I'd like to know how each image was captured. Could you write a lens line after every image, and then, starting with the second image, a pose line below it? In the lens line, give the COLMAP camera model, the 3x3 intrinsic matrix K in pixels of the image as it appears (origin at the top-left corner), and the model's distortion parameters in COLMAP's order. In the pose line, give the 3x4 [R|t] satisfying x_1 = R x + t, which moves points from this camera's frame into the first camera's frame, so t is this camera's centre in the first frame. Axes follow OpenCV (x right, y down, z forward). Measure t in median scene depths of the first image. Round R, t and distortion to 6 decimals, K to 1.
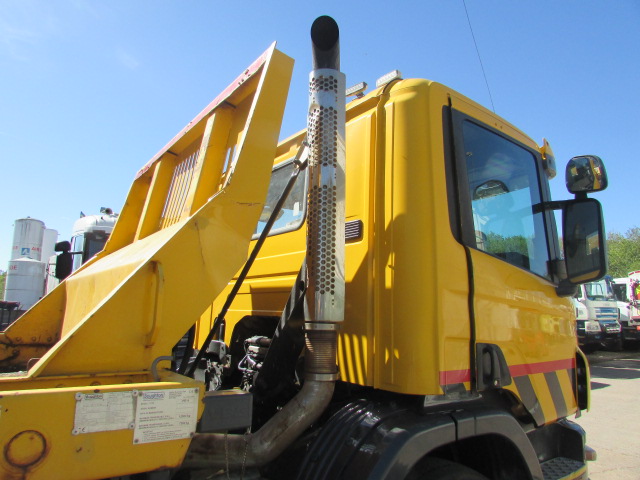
lens RADIAL K [[442.0, 0, 320.0], [0, 442.0, 240.0], [0, 0, 1]] dist [-0.031748, 0.000458]
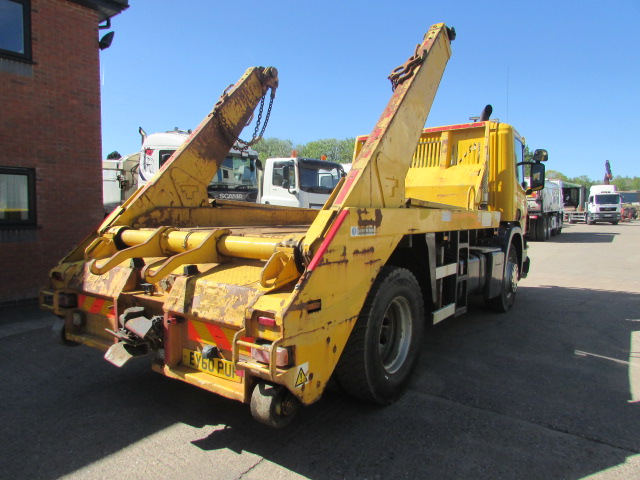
lens RADIAL K [[442.0, 0, 320.0], [0, 442.0, 240.0], [0, 0, 1]] dist [-0.031748, 0.000458]
pose [[0.947744, -0.030522, 0.317569, -2.094089], [-0.043366, 0.973849, 0.223019, -0.211594], [-0.316071, -0.225136, 0.921636, -1.667088]]
